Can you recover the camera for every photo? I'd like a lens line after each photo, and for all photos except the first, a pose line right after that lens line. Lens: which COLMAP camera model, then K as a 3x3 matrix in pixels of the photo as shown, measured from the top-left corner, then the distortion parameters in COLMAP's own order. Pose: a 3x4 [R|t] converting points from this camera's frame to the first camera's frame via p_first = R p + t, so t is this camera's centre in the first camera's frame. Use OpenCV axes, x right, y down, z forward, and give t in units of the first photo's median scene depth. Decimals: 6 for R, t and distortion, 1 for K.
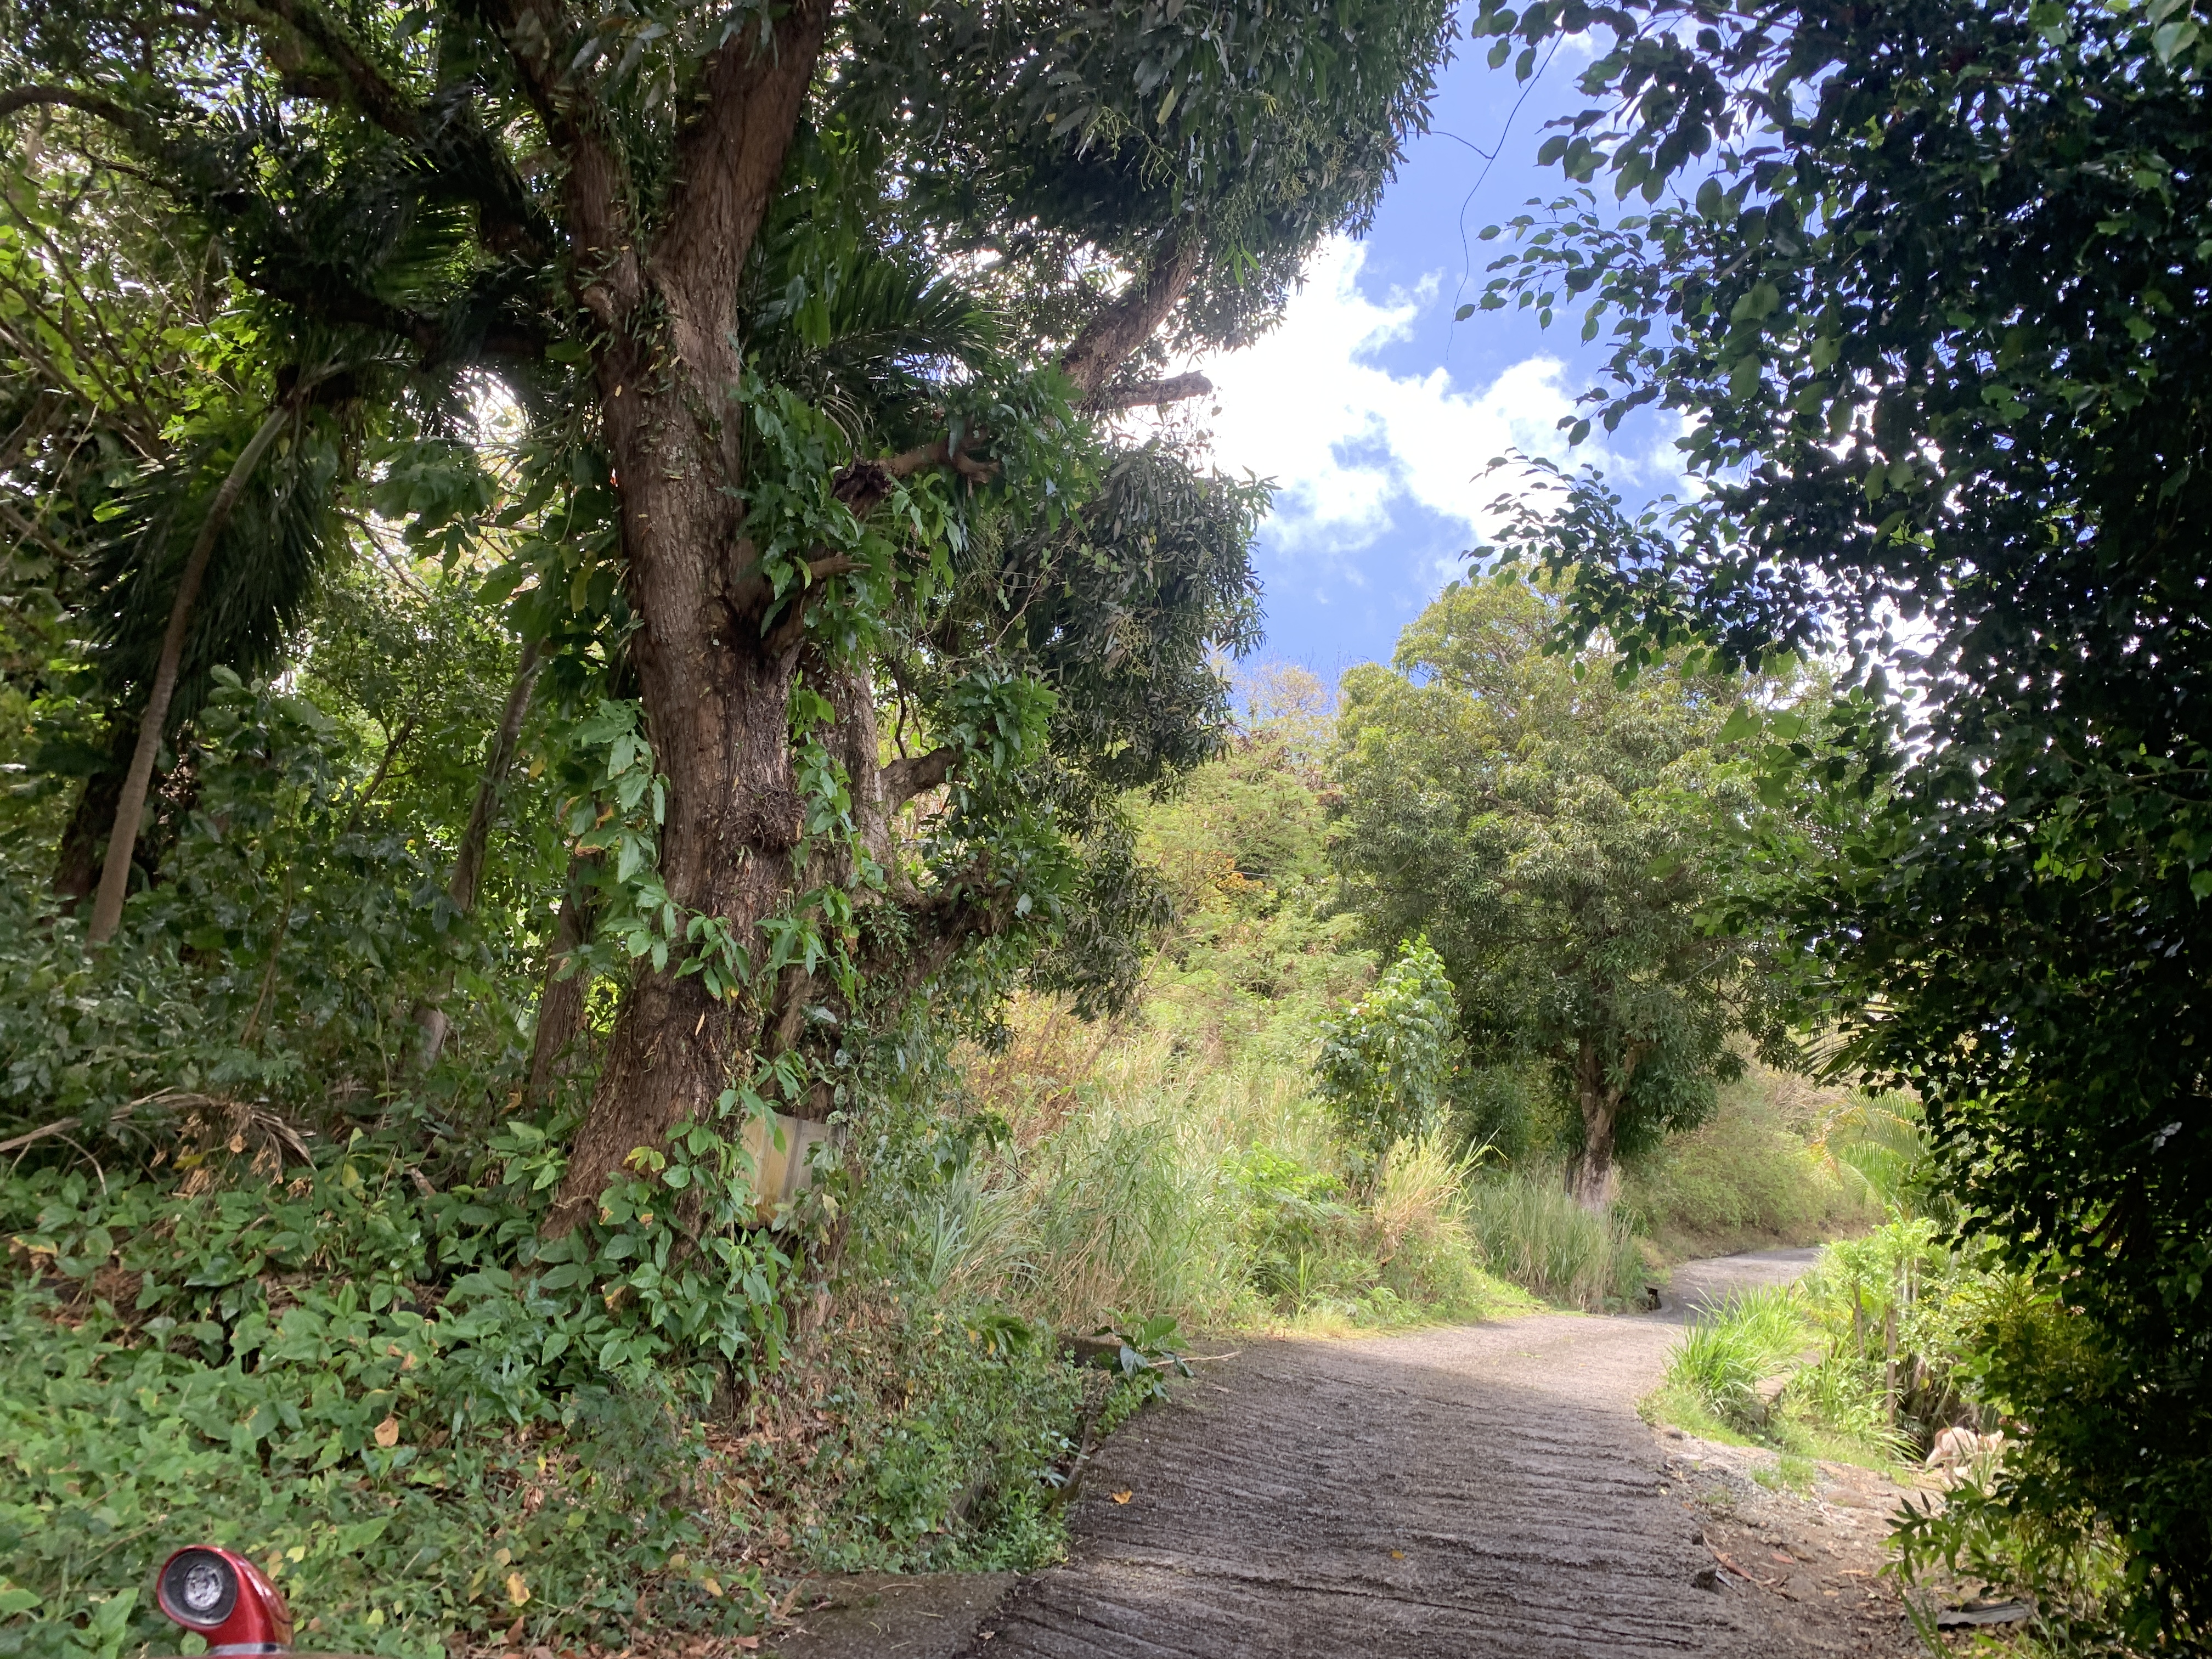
lens RADIAL K [[1663.7, 0, 1106.0], [0, 1663.7, 829.5], [0, 0, 1]] dist [0.008089, -0.025960]
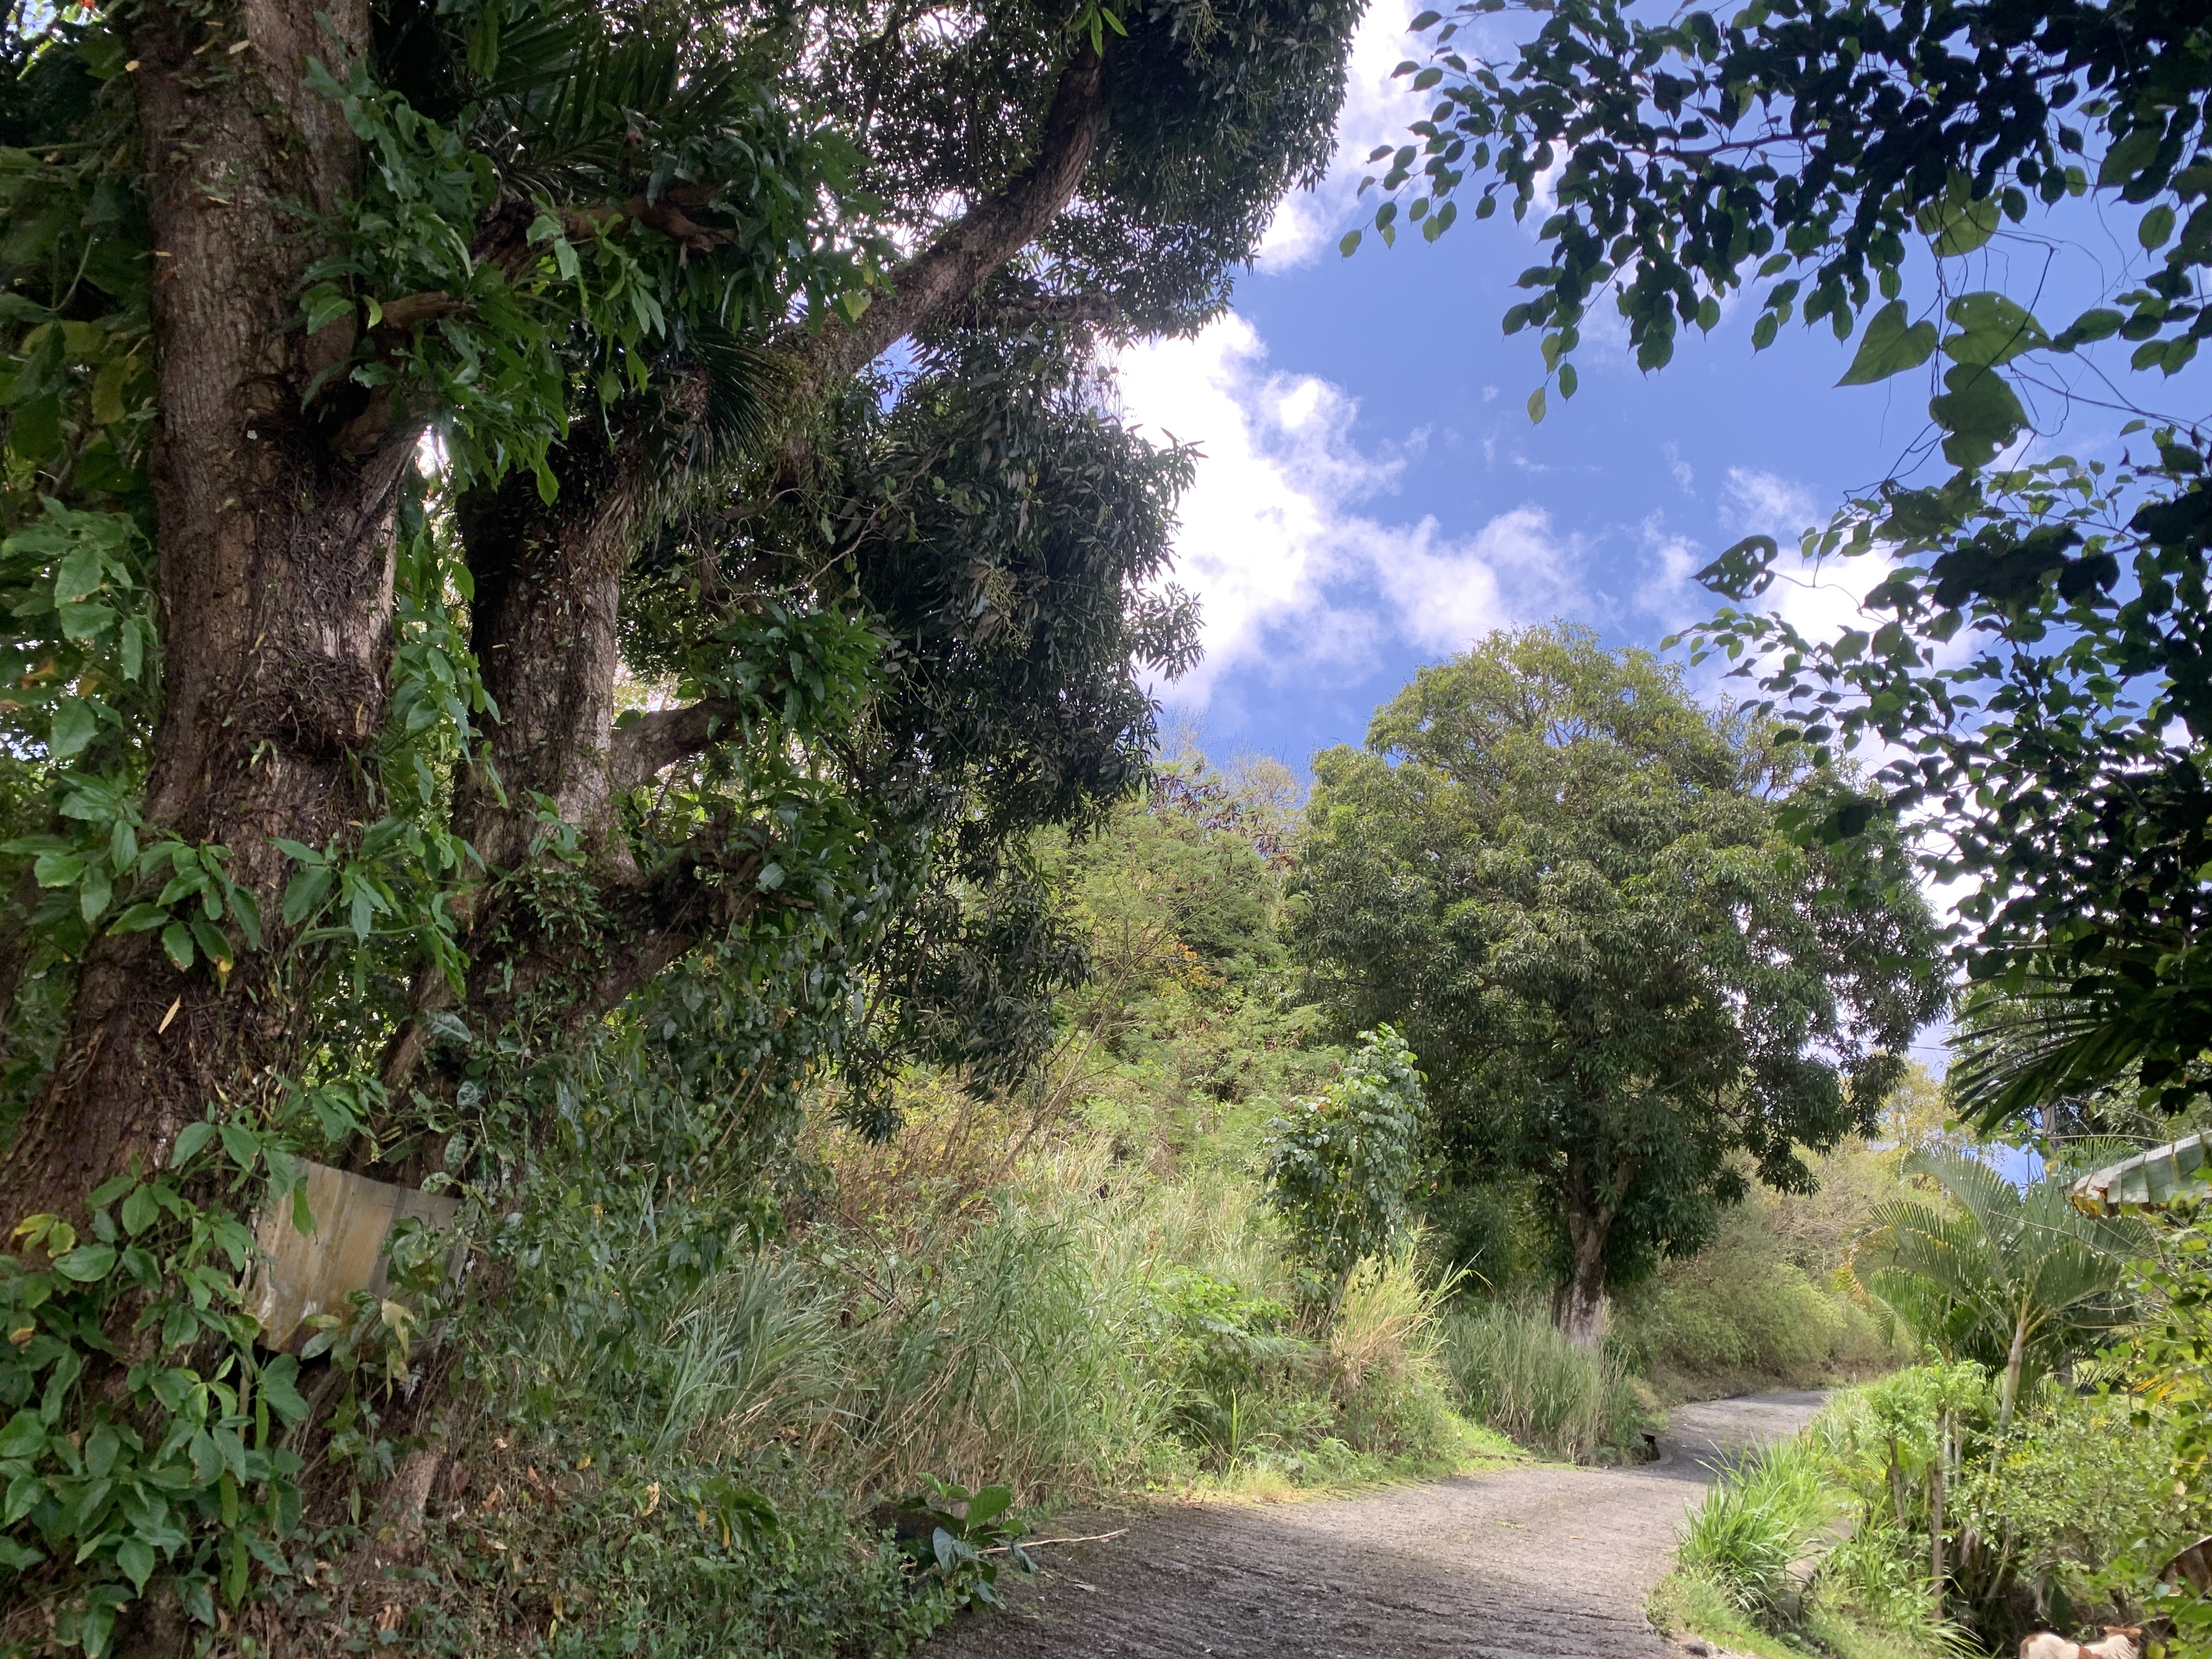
lens RADIAL K [[1674.5, 0, 1110.7], [0, 1674.5, 799.7], [0, 0, 1]] dist [0.000858, -0.003325]
pose [[0.999772, 0.017818, 0.011783, 0.062113], [-0.016732, 0.996097, -0.086663, 0.051099], [-0.013281, 0.086446, 0.996168, 0.221668]]
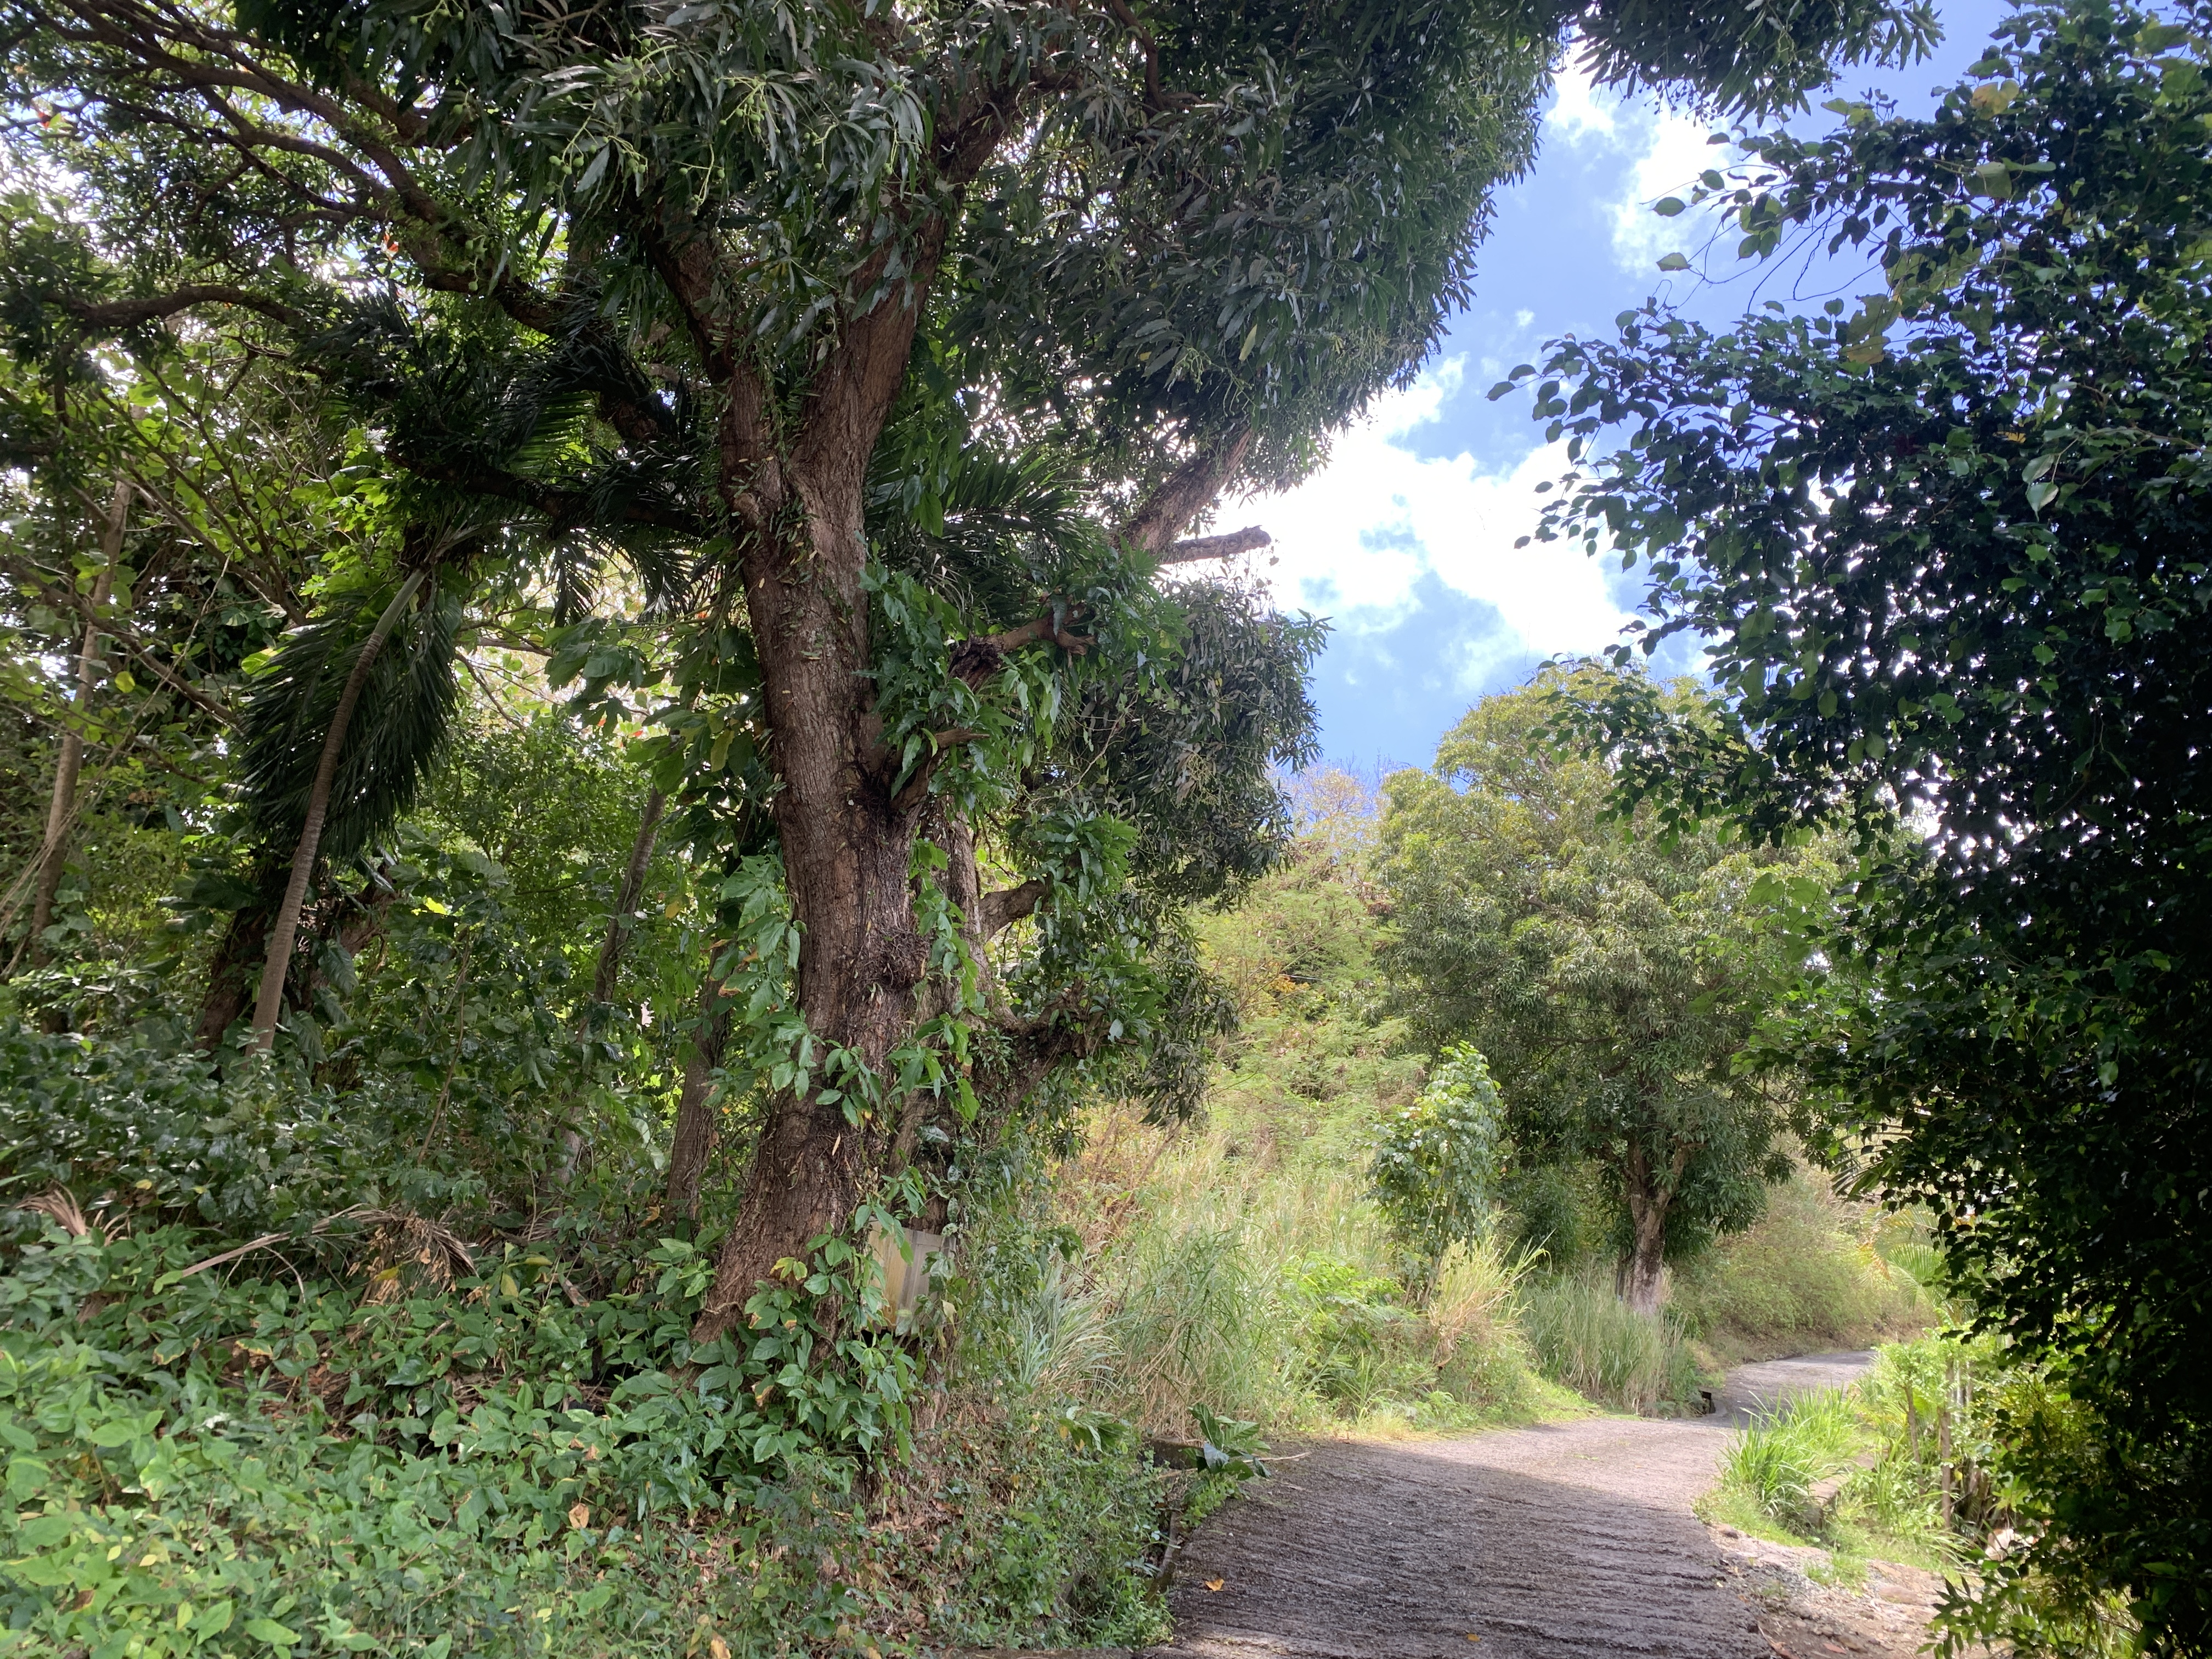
lens RADIAL K [[1663.7, 0, 1106.0], [0, 1663.7, 829.5], [0, 0, 1]] dist [0.008089, -0.025960]
pose [[0.999734, -0.007085, -0.021961, -0.022712], [0.005809, 0.998321, -0.057628, -0.017938], [0.022332, 0.057485, 0.998097, -0.073243]]
